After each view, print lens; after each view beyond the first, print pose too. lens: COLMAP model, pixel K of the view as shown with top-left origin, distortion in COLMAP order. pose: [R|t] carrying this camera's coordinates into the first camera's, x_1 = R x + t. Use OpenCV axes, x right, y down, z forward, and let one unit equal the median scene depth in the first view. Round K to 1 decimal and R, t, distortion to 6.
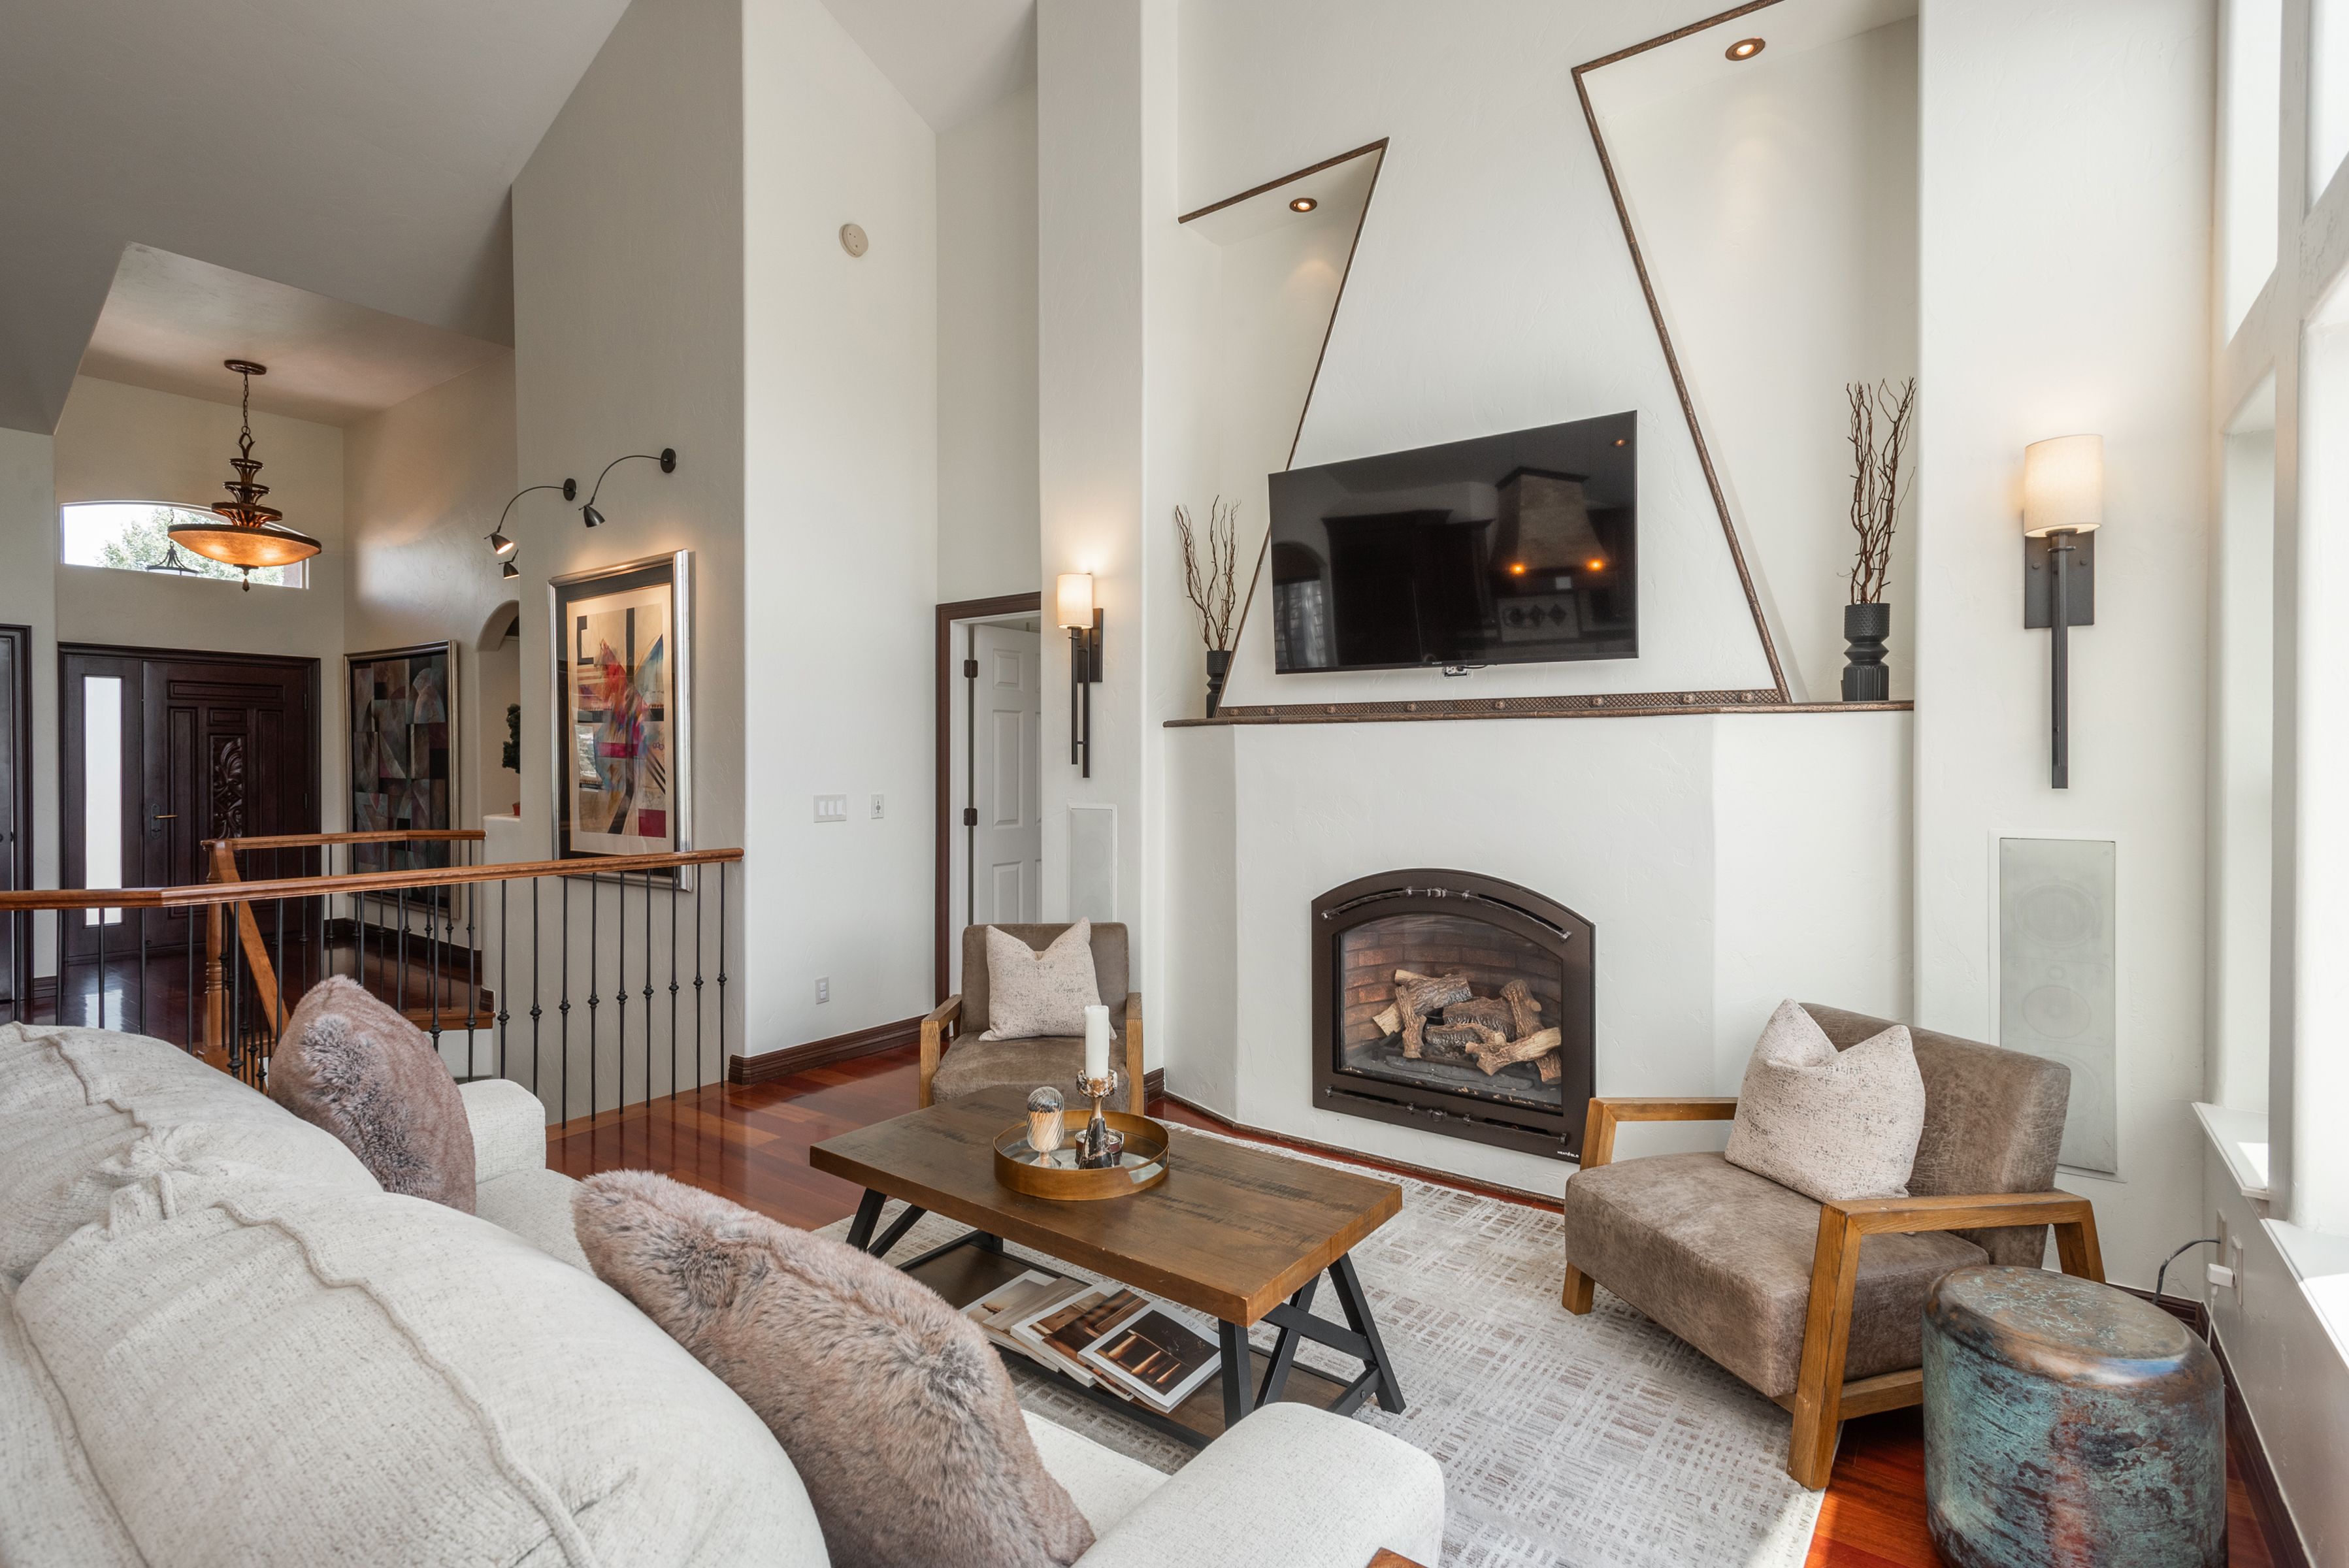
lens RADIAL K [[1095.2, 0, 1158.6], [0, 1095.2, 777.9], [0, 0, 1]] dist [0.014871, -0.005004]
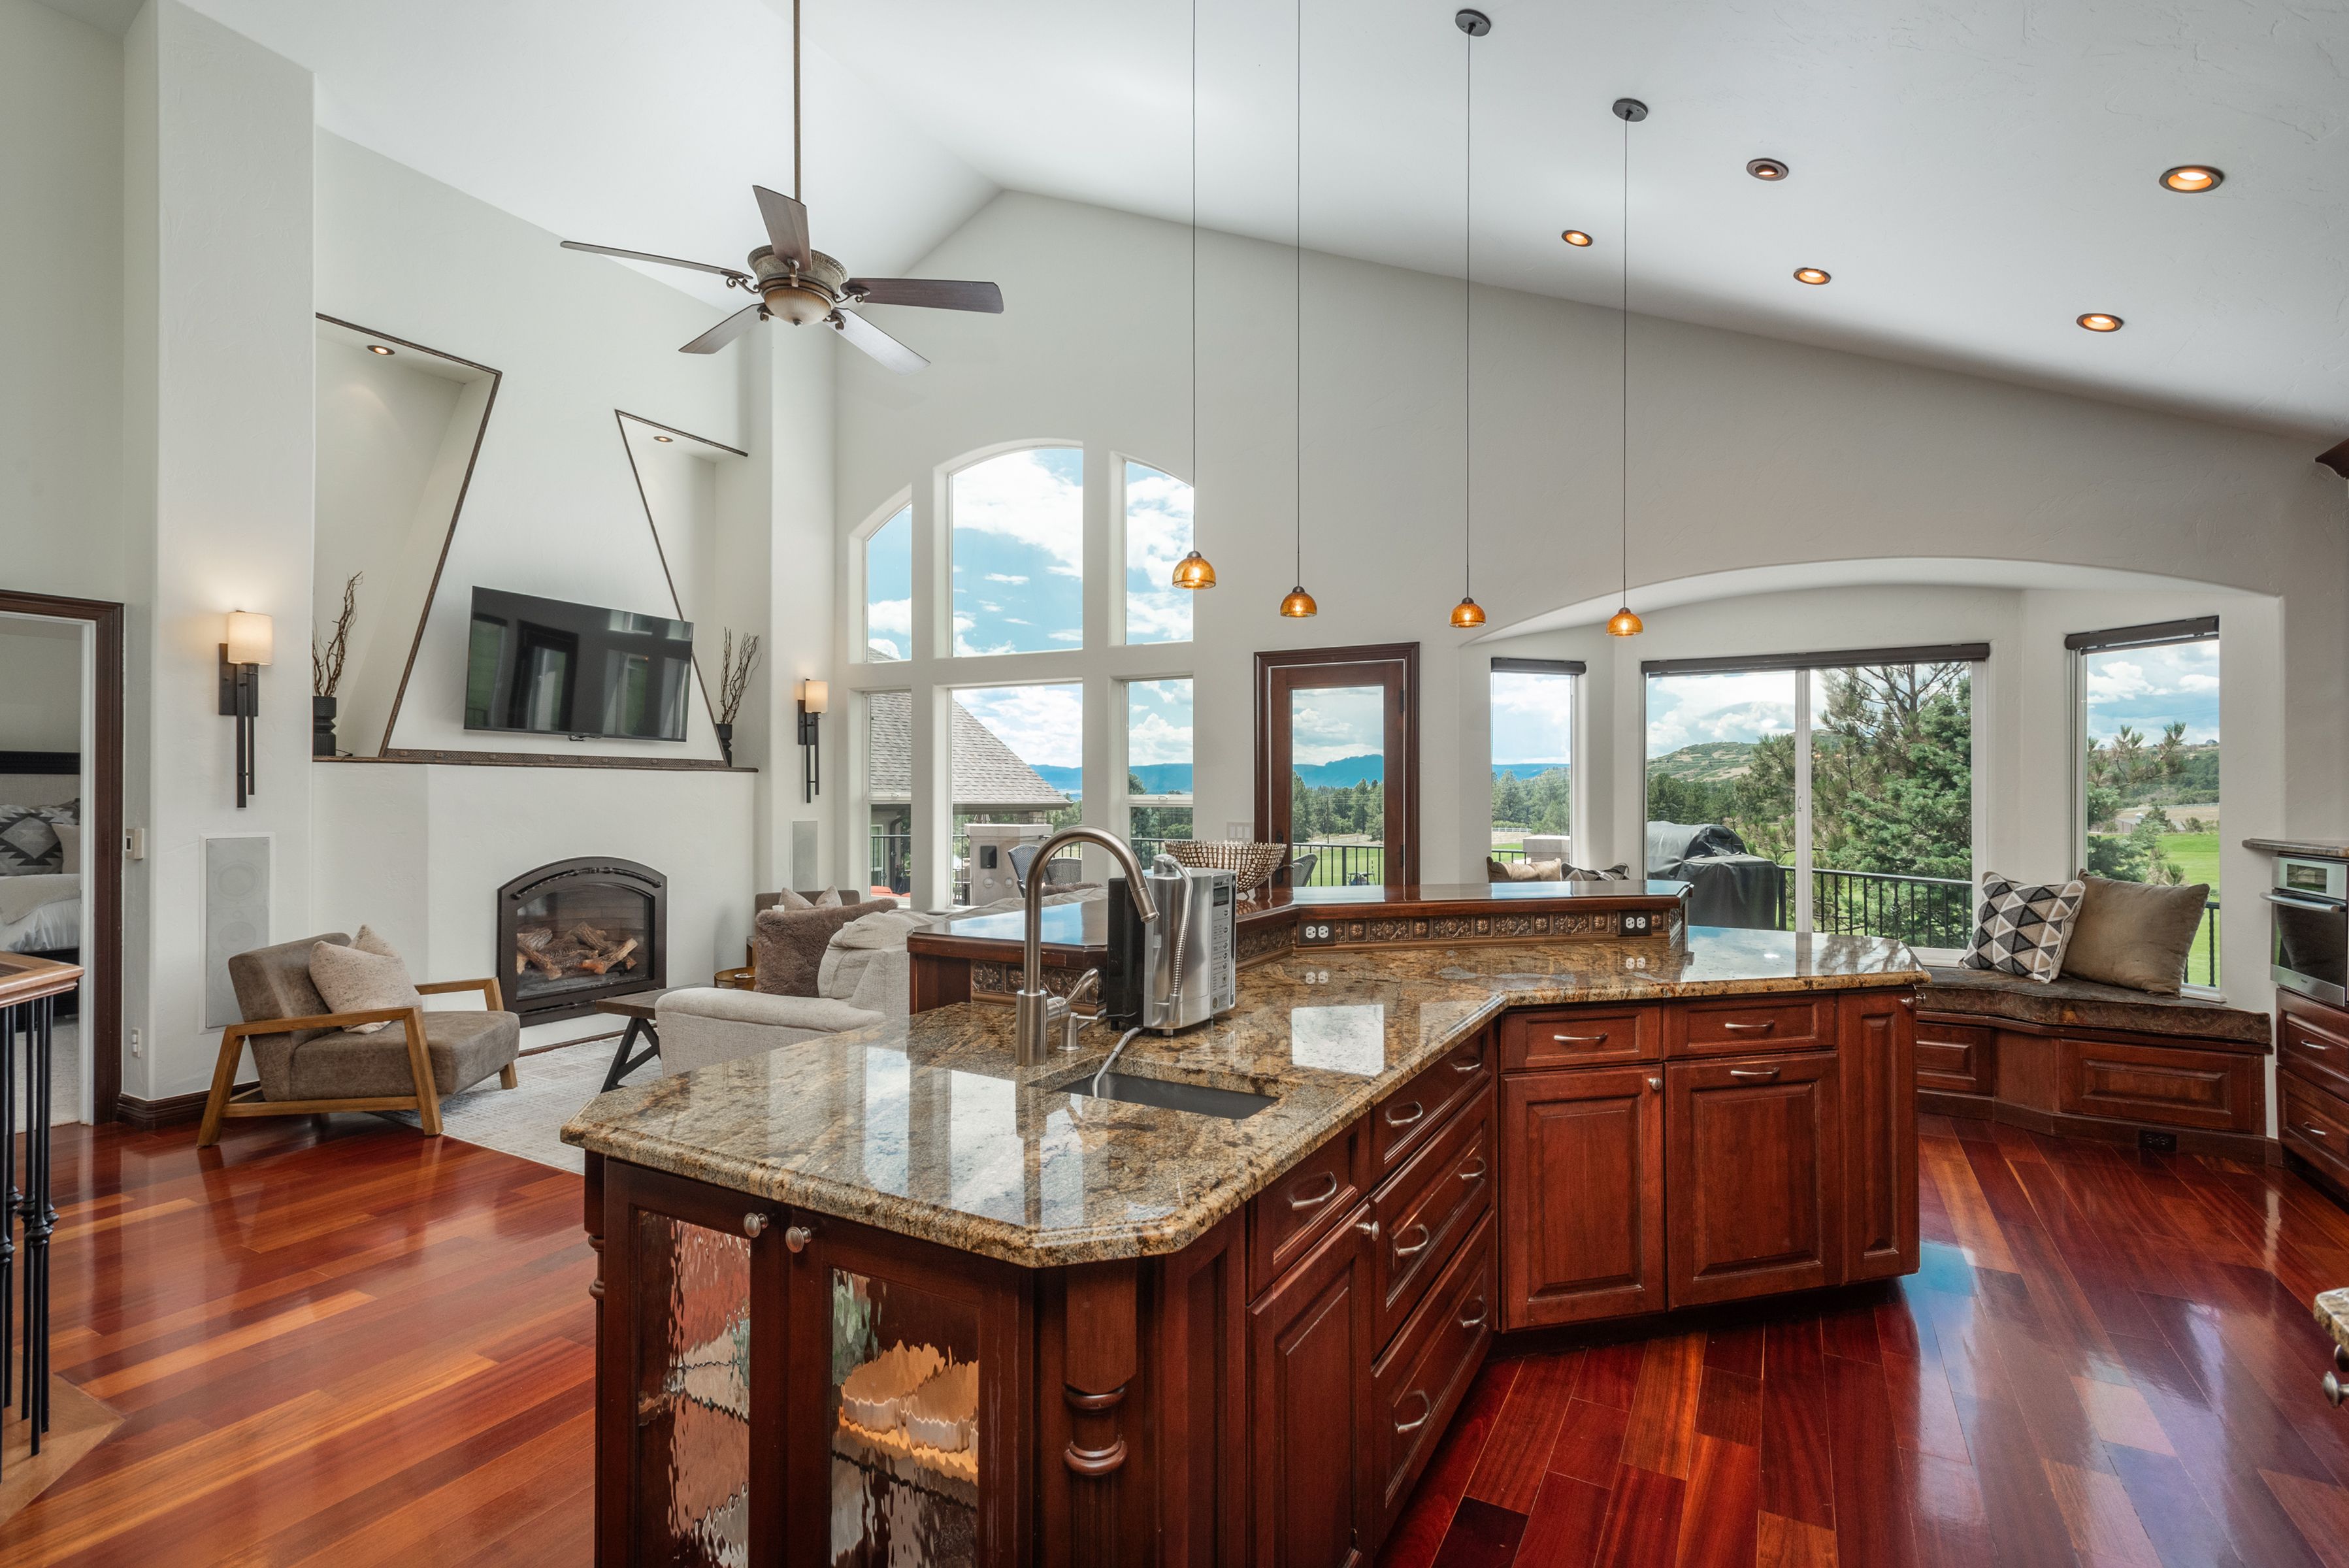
lens RADIAL K [[1095.2, 0, 1191.8], [0, 1095.2, 788.4], [0, 0, 1]] dist [0.014871, -0.005004]
pose [[-0.137555, 0.000246, 0.990494, -1.297322], [0.006074, 0.999981, 0.000596, -0.013761], [-0.990476, 0.006098, -0.137554, 0.263726]]
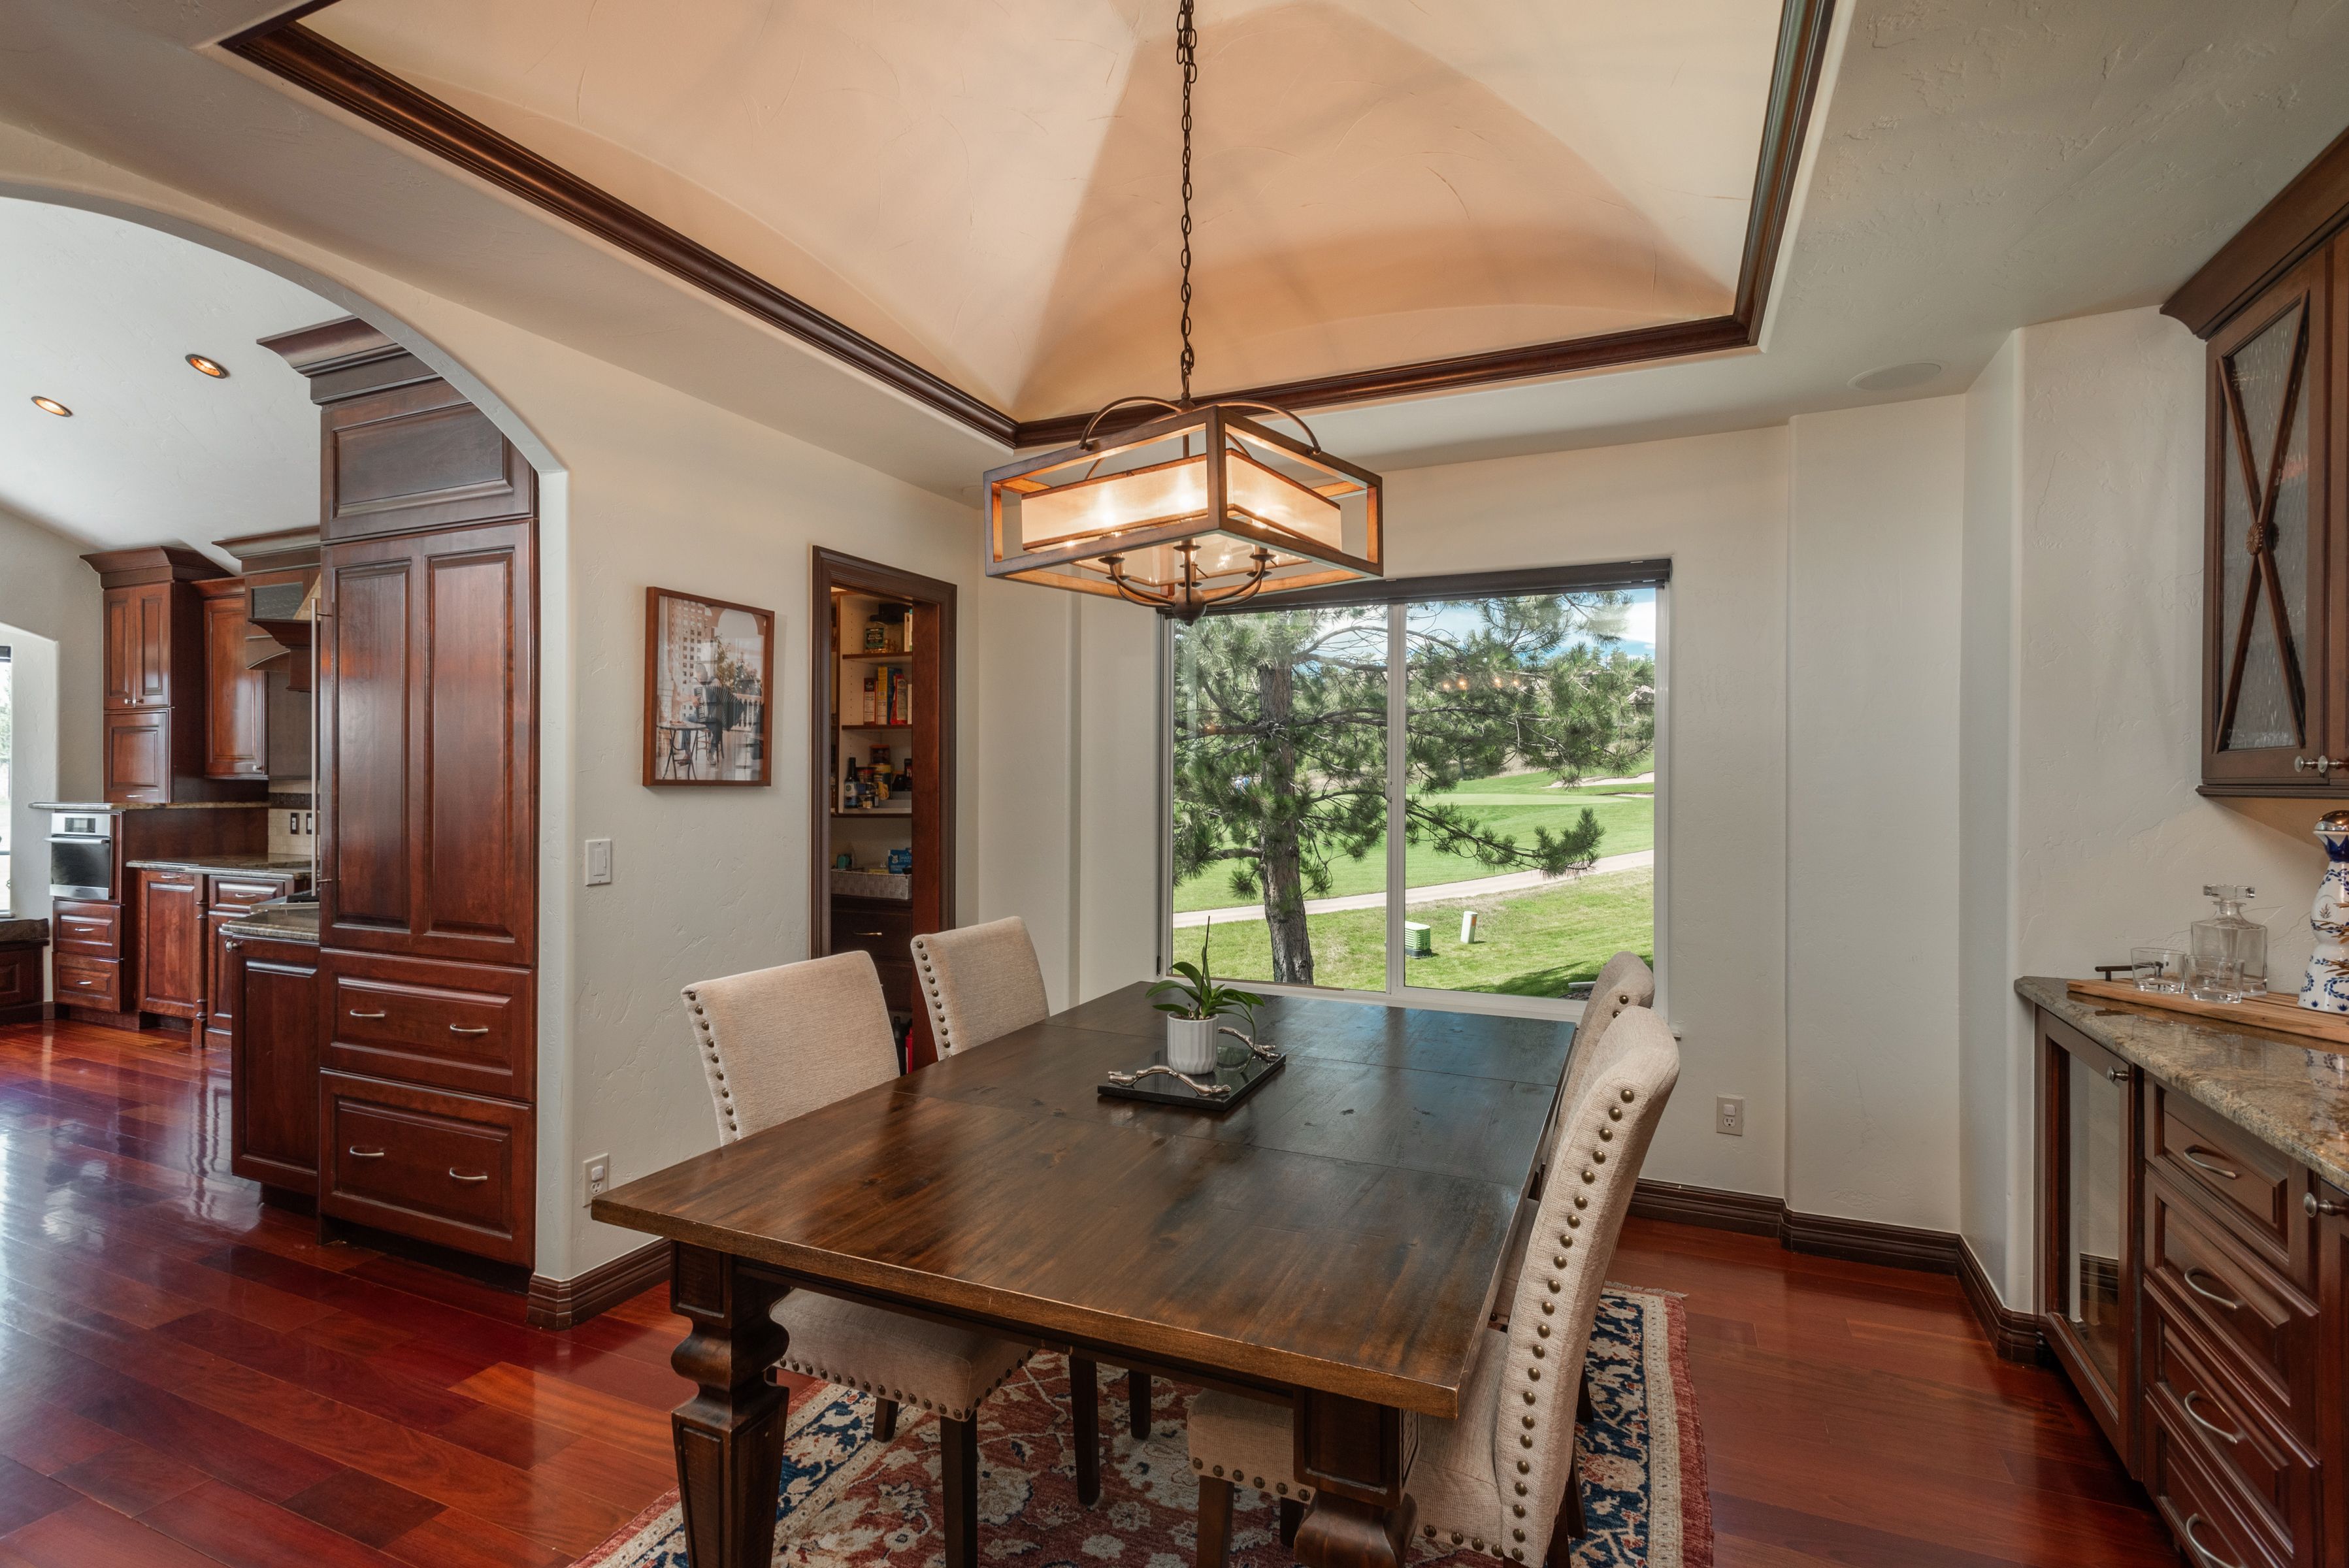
lens RADIAL K [[1095.2, 0, 1168.4], [0, 1095.2, 788.9], [0, 0, 1]] dist [0.014871, -0.005004]
pose [[-0.977363, -0.007456, -0.211437, -1.598285], [-0.011188, 0.999802, 0.016460, -0.020184], [0.211272, 0.018453, -0.977253, 0.923621]]
